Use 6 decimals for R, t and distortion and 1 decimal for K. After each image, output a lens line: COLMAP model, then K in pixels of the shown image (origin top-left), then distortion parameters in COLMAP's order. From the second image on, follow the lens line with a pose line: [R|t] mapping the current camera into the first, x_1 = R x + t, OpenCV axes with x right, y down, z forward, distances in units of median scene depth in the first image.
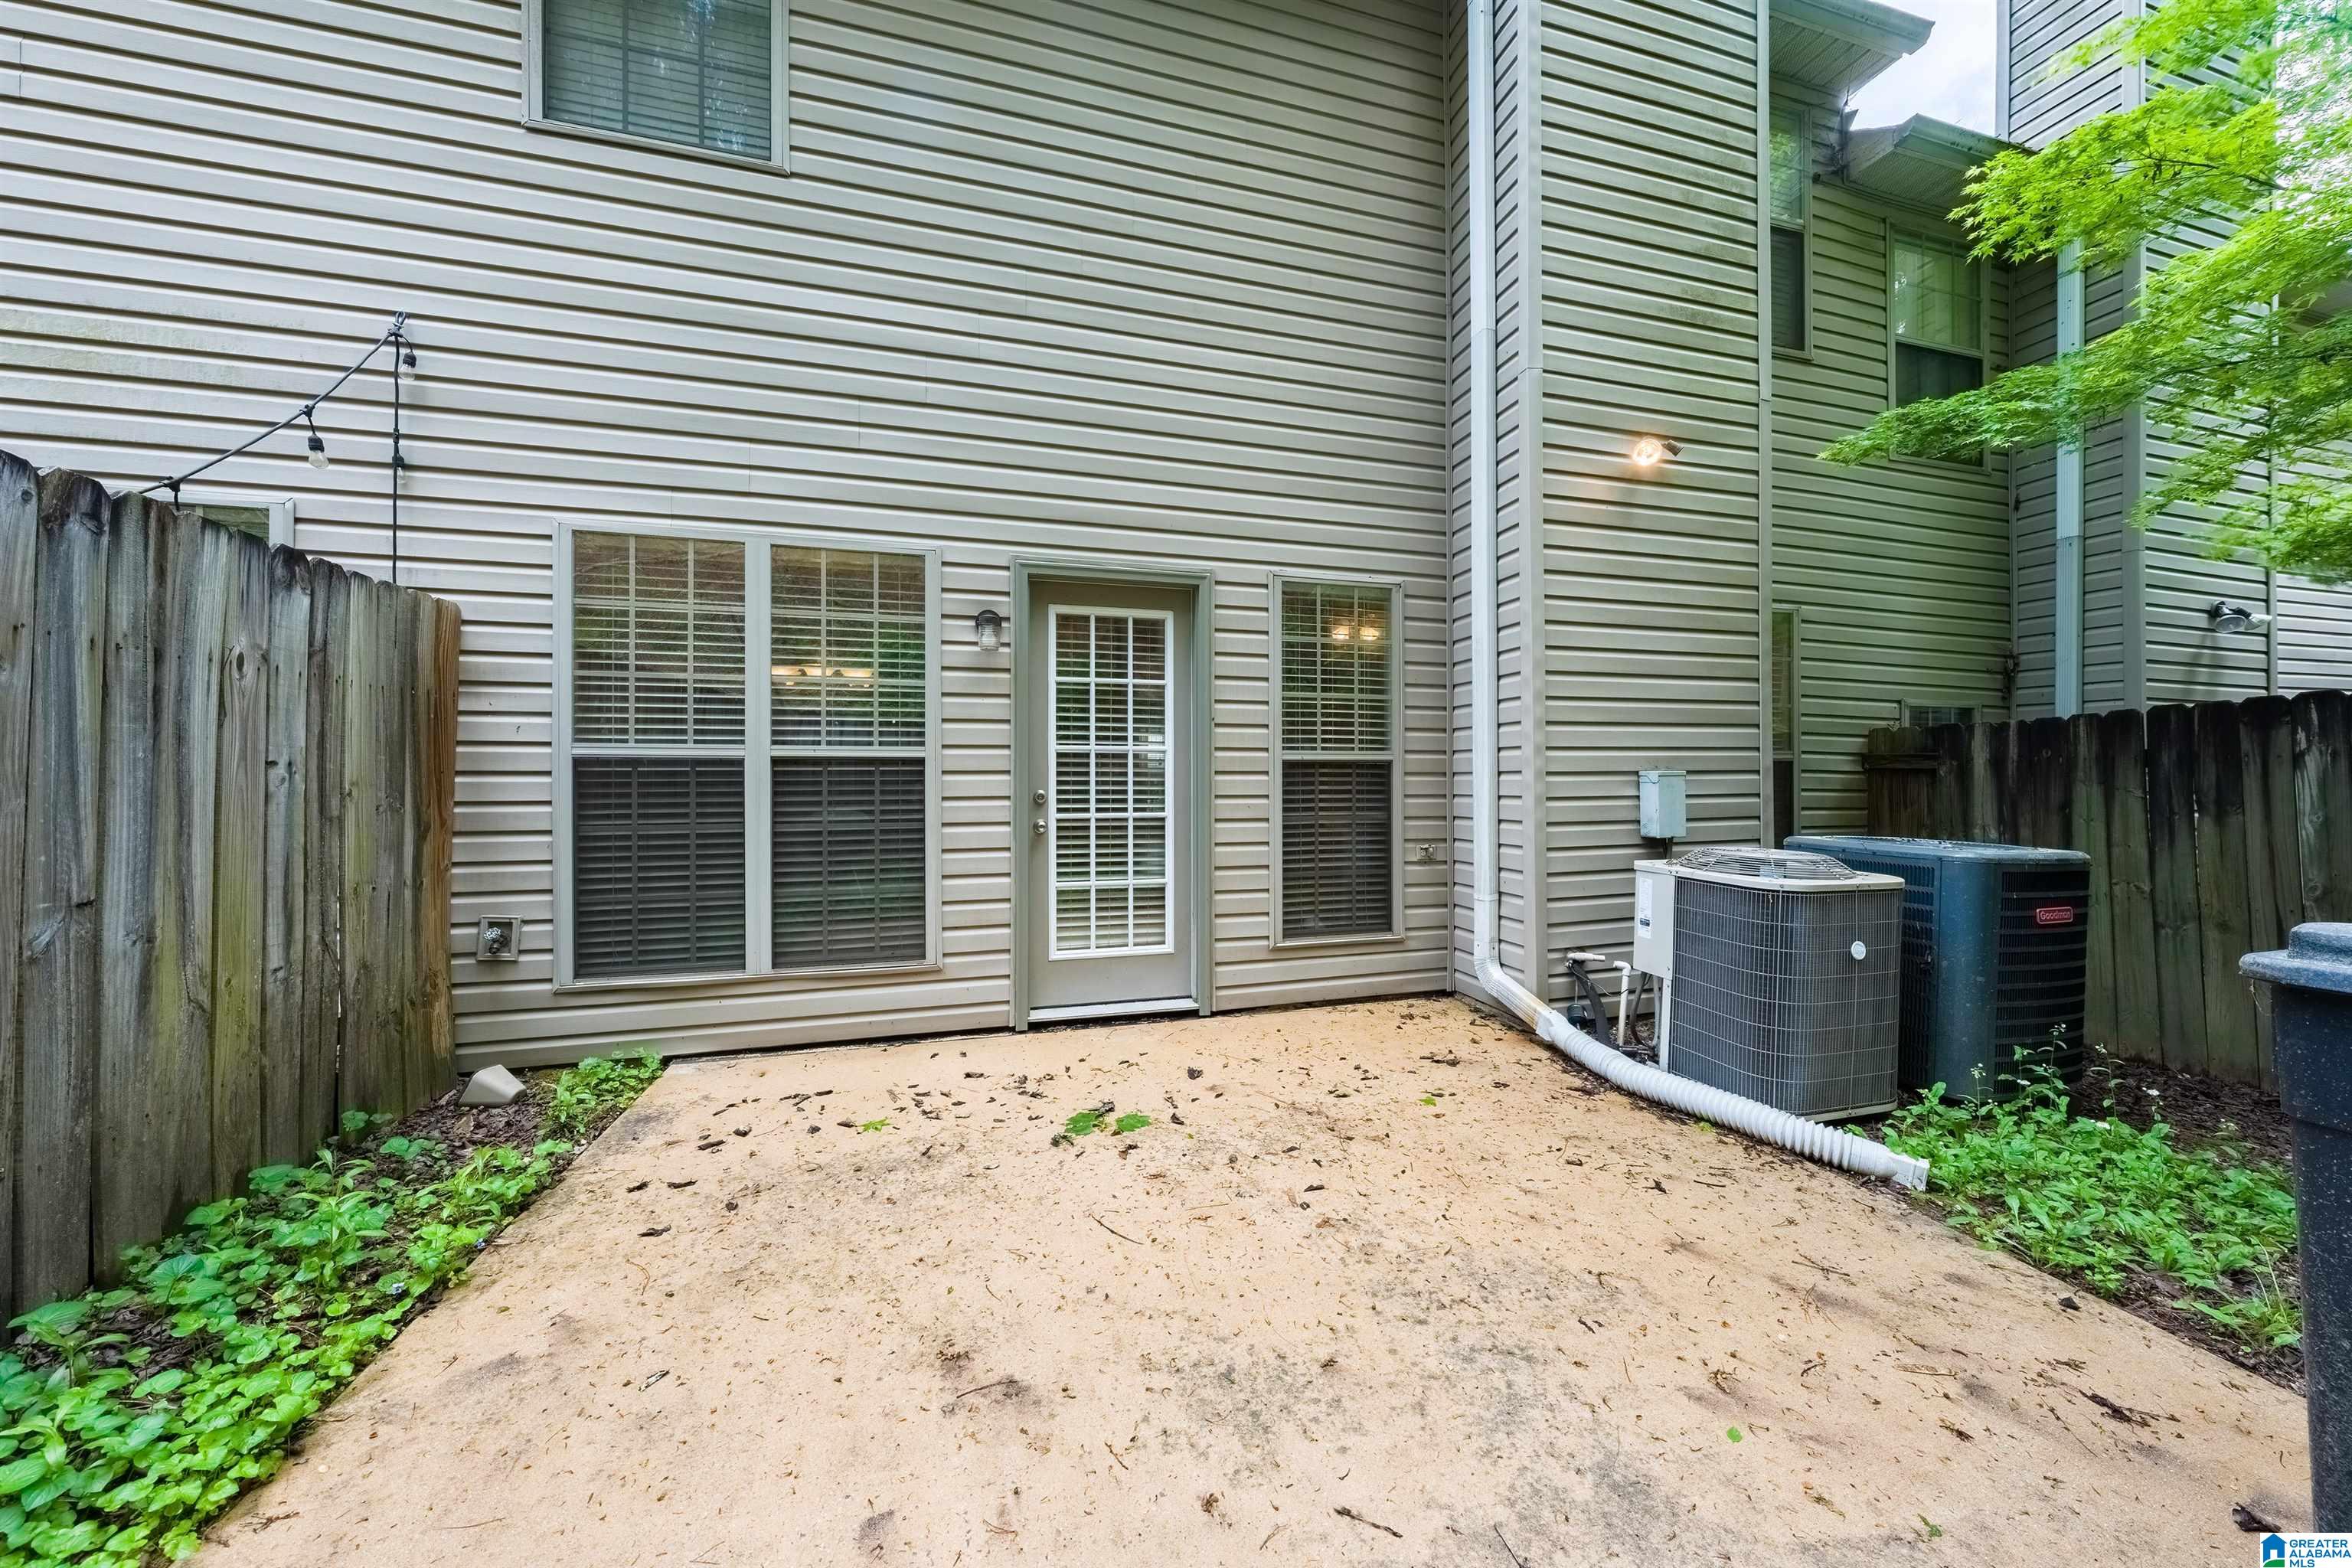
lens RADIAL K [[817.2, 0, 1176.0], [0, 817.2, 784.0], [0, 0, 1]] dist [0.000466, 0.000052]
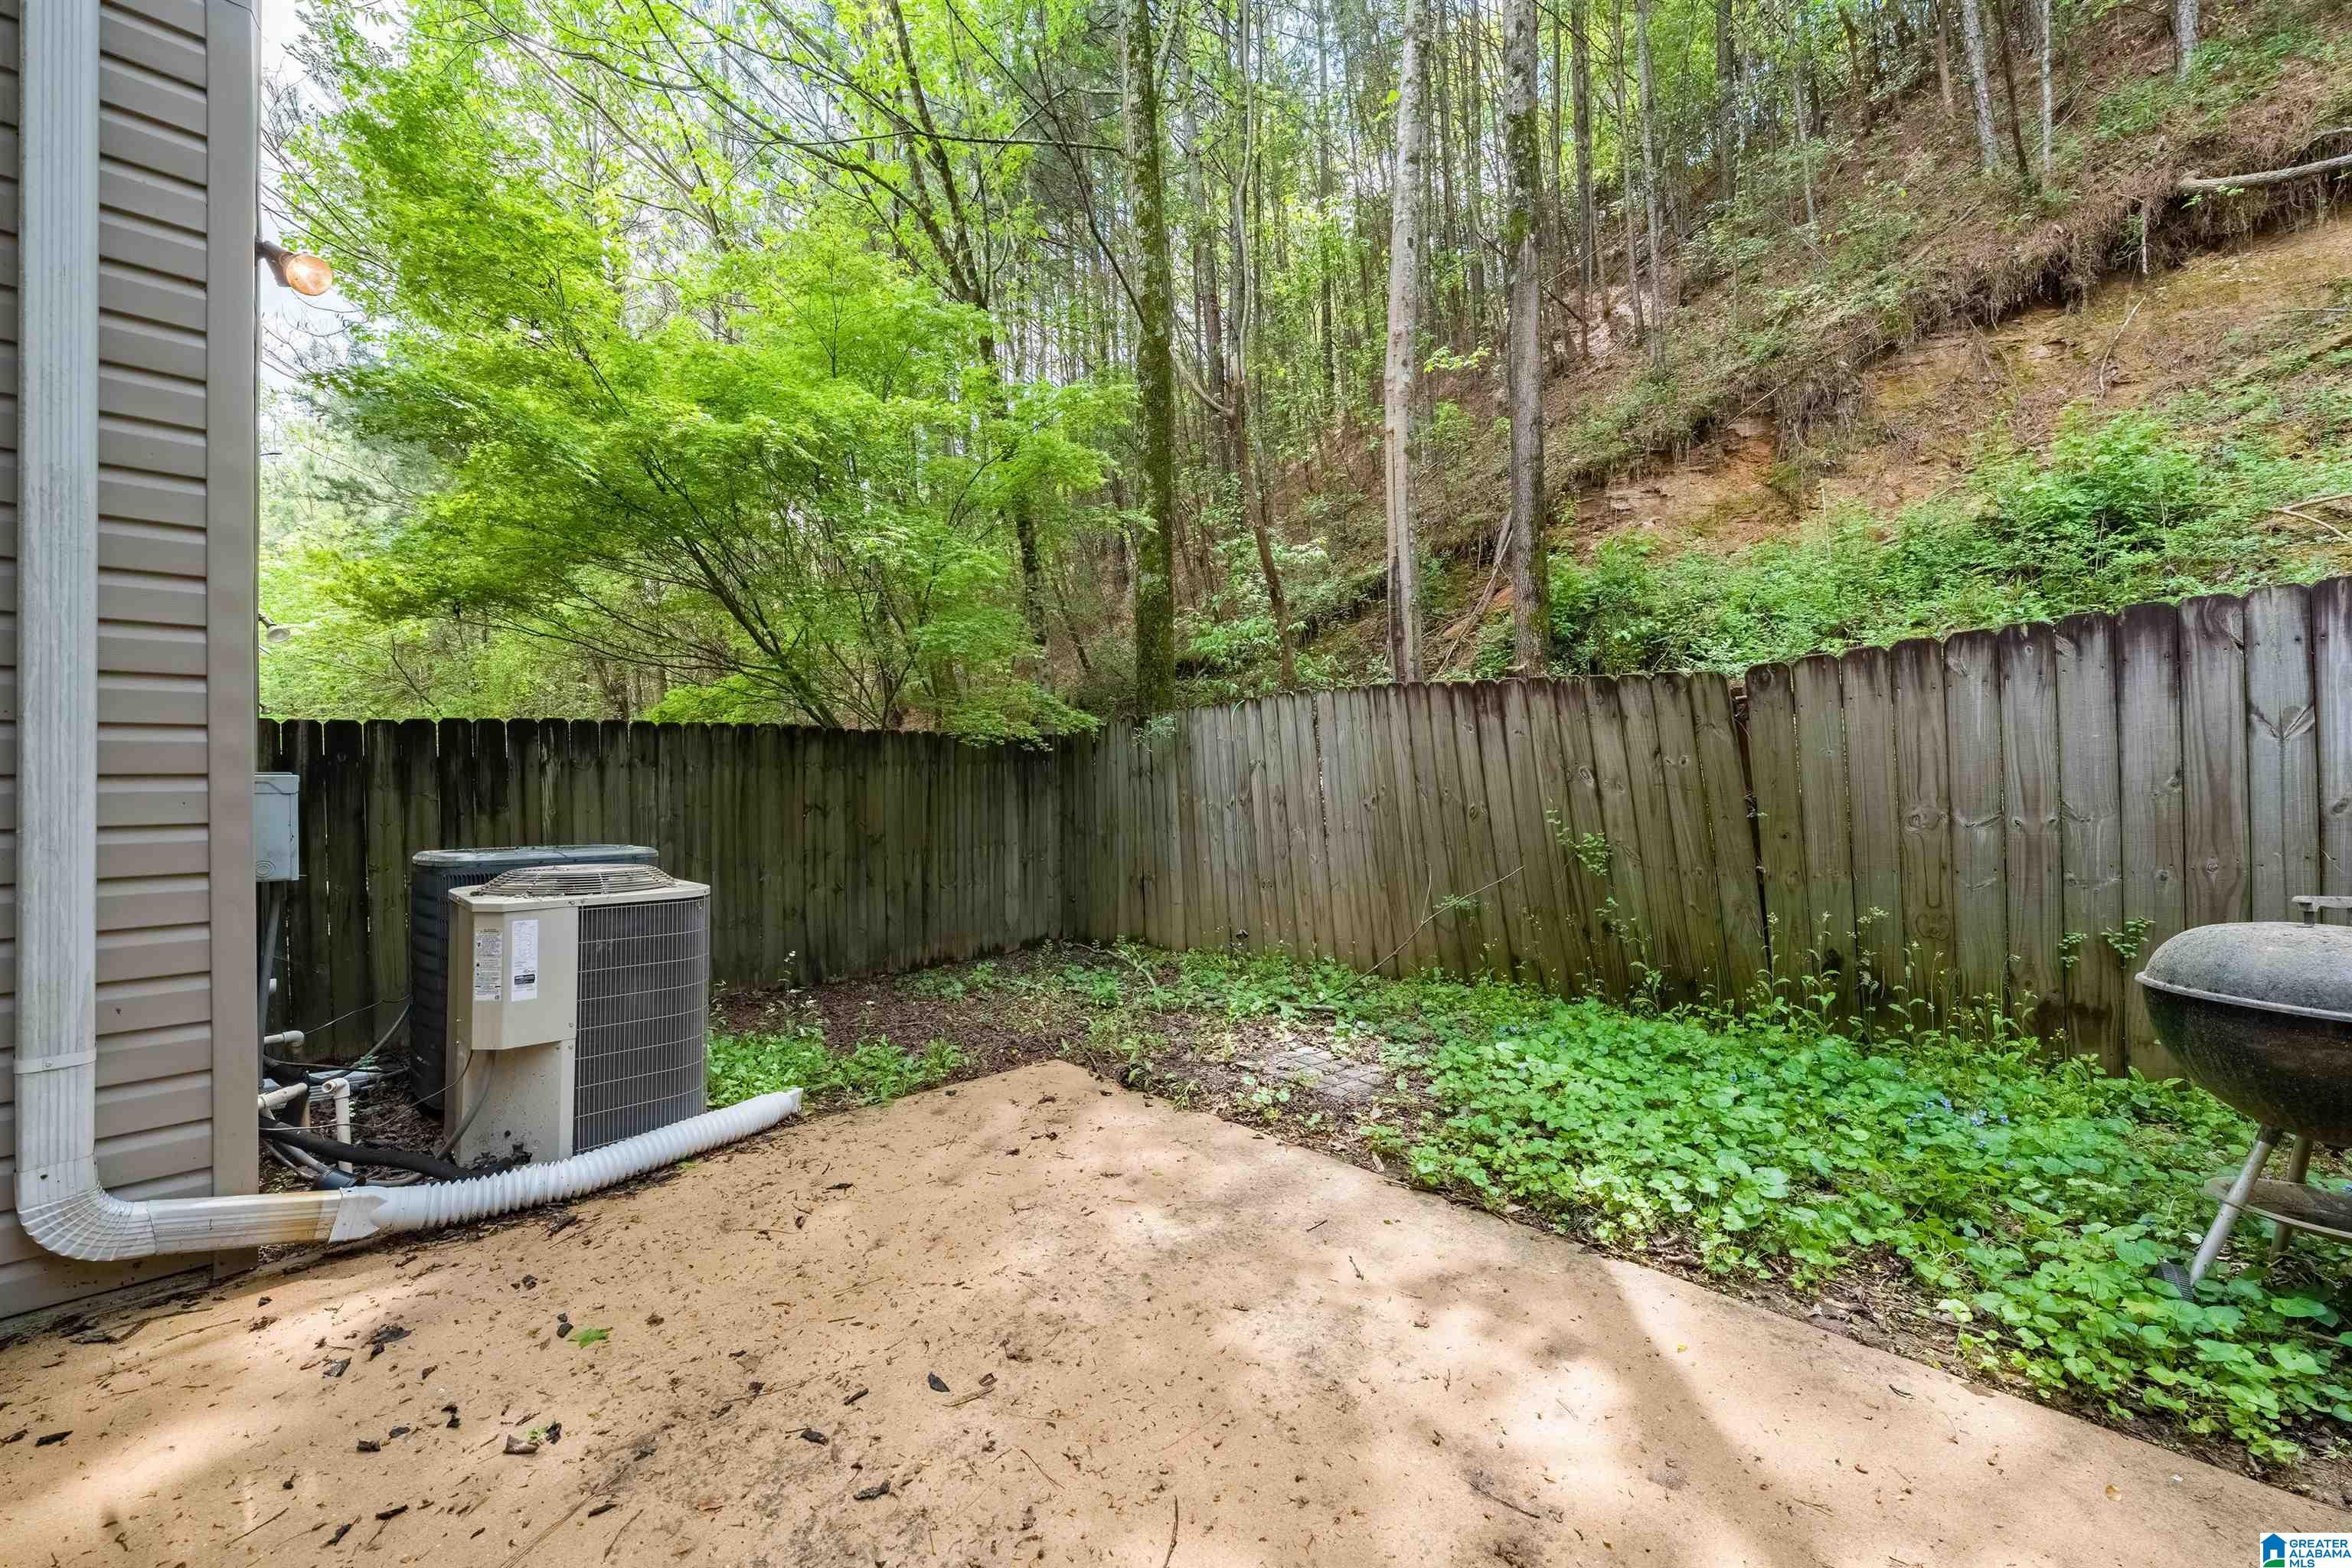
lens RADIAL K [[944.8, 0, 1176.0], [0, 944.8, 784.0], [0, 0, 1]] dist [-0.001059, 0.000049]
pose [[-0.537923, -0.003152, 0.842988, -0.508036], [0.010481, 0.999891, 0.010427, -0.011083], [-0.842929, 0.014444, -0.537831, 1.051157]]
